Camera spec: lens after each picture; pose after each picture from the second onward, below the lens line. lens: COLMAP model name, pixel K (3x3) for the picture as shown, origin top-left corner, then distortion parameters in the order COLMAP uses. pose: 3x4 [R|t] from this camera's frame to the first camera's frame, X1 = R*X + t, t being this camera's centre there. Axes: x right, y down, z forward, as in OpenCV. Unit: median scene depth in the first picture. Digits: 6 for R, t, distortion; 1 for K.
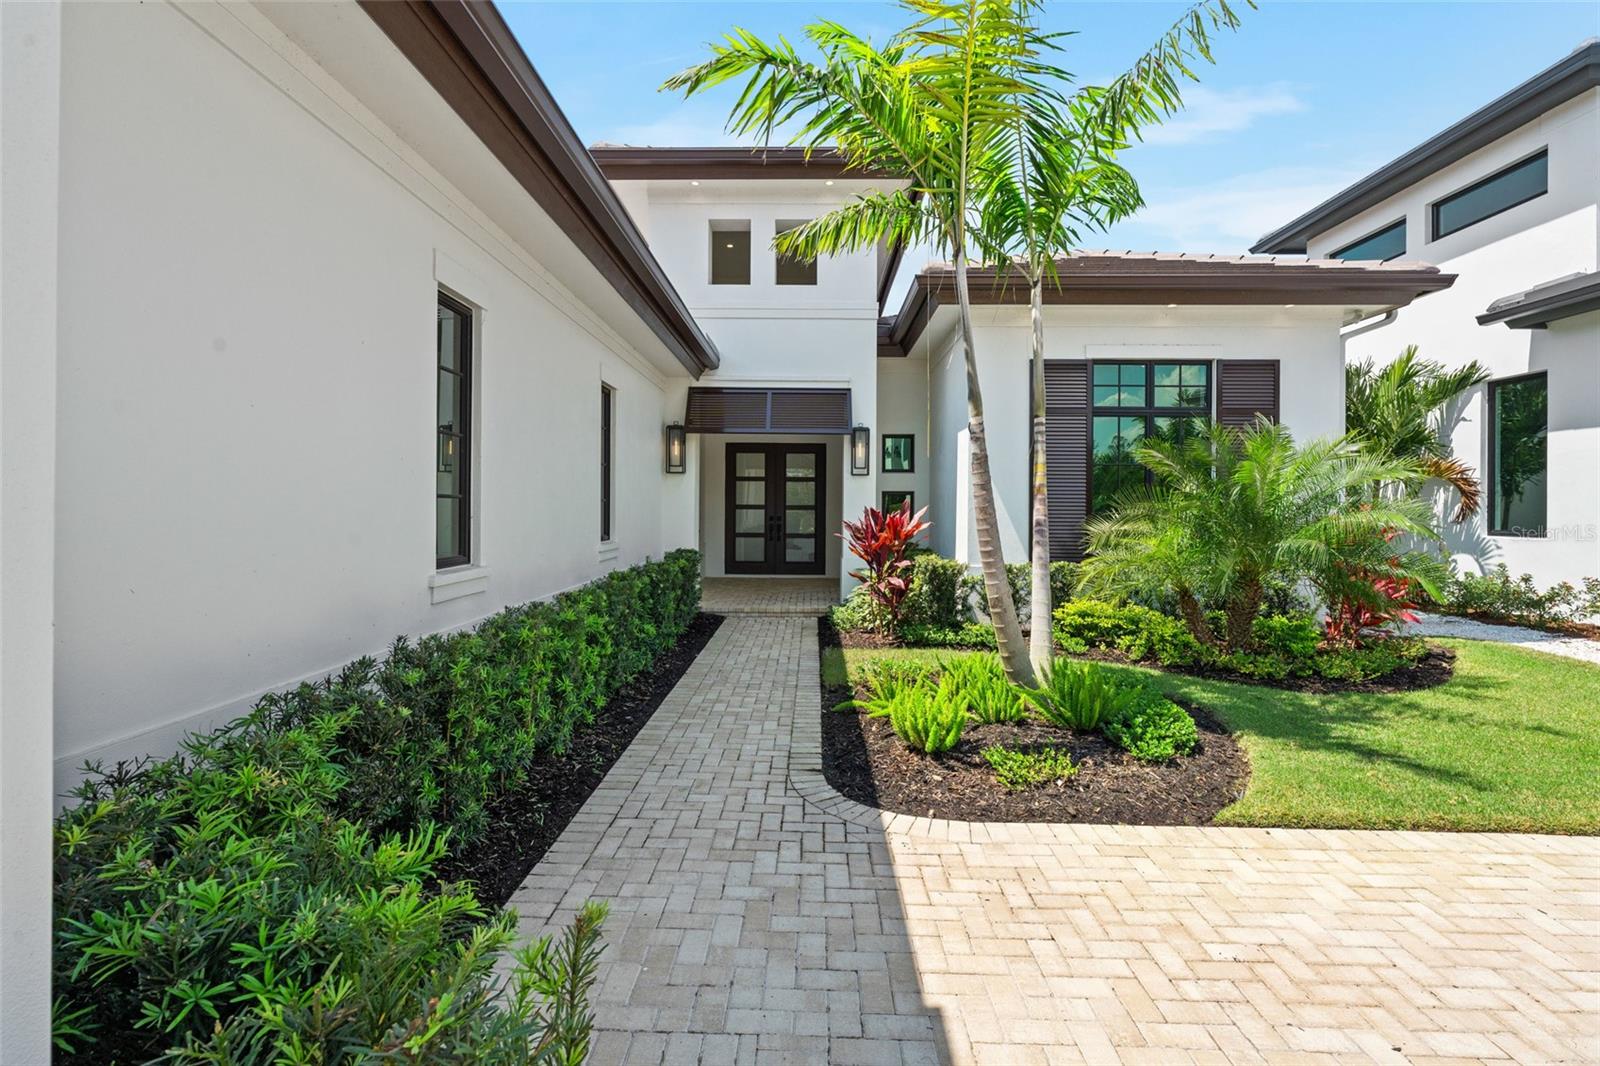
lens RADIAL K [[717.4, 0, 797.7], [0, 717.4, 527.4], [0, 0, 1]] dist [-0.004322, 0.000493]
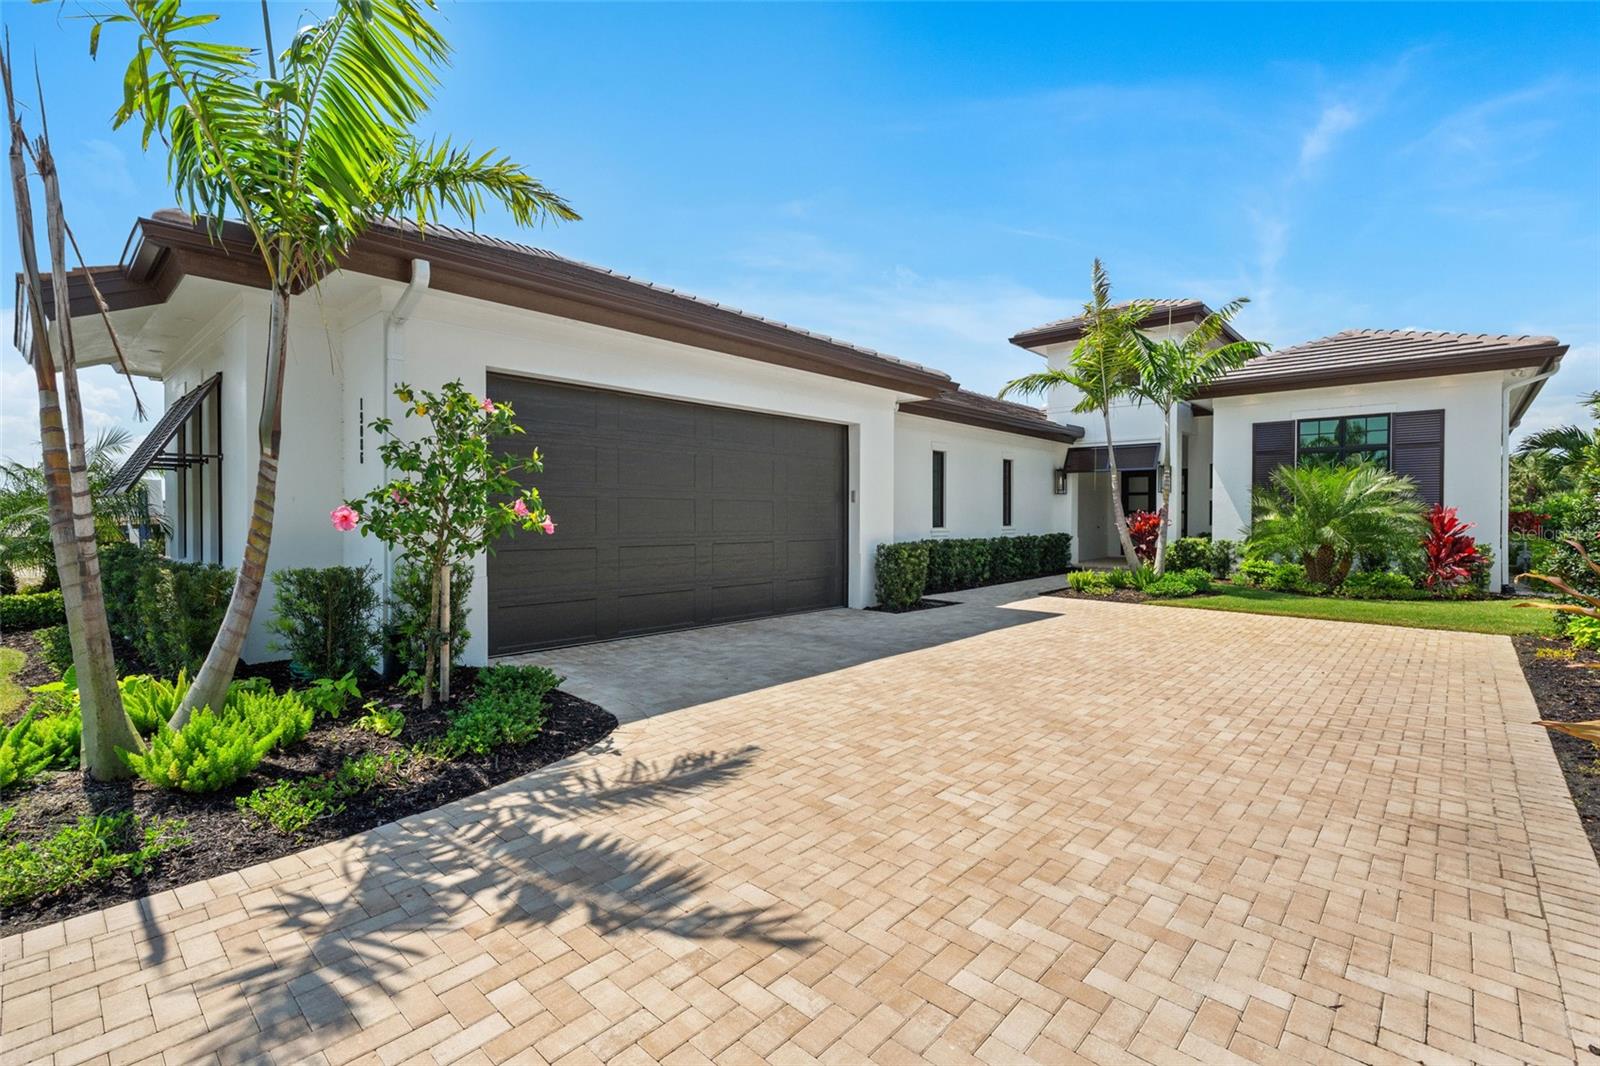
lens RADIAL K [[717.4, 0, 797.7], [0, 717.4, 527.4], [0, 0, 1]] dist [-0.004322, 0.000493]
pose [[0.756875, 0.000438, -0.653560, 0.549890], [-0.008619, 0.999920, -0.009311, 0.036081], [0.653503, 0.012680, 0.756817, -0.901860]]
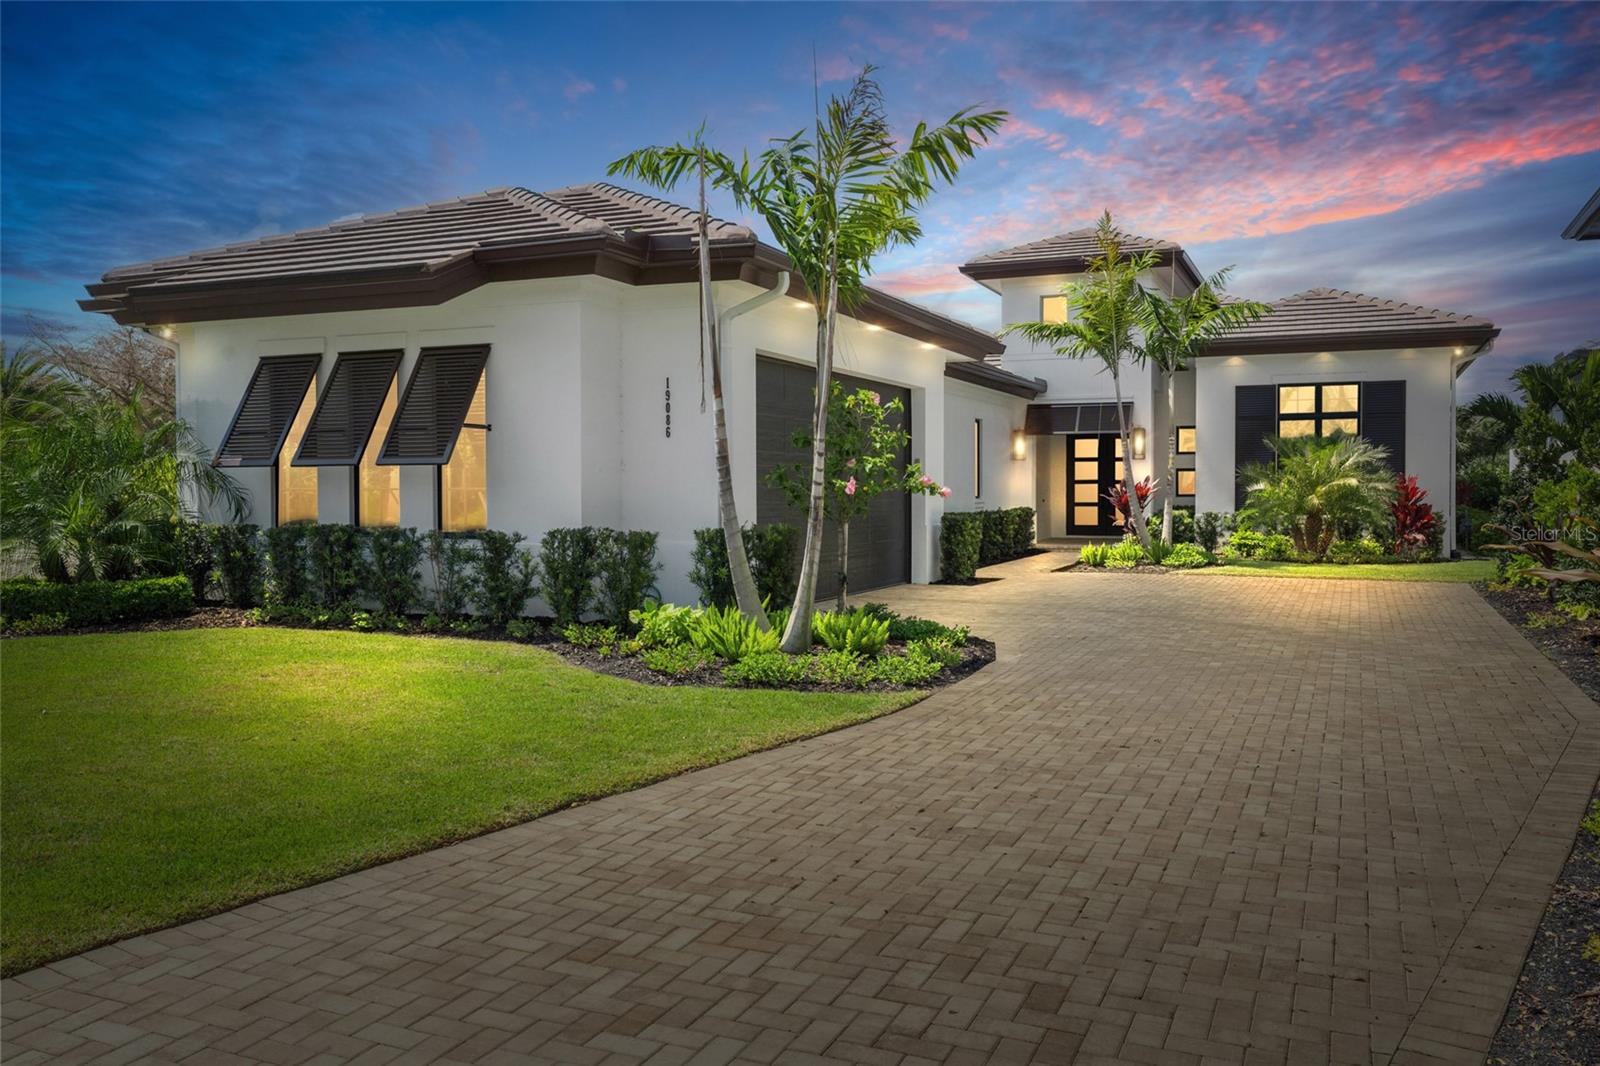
lens RADIAL K [[1279.9, 0, 797.2], [0, 1279.9, 521.7], [0, 0, 1]] dist [-0.002034, -0.004711]
pose [[0.928745, -0.005275, -0.370682, 0.418060], [0.004709, 0.999986, -0.002433, 0.063006], [0.370690, 0.000514, 0.928757, -1.792382]]
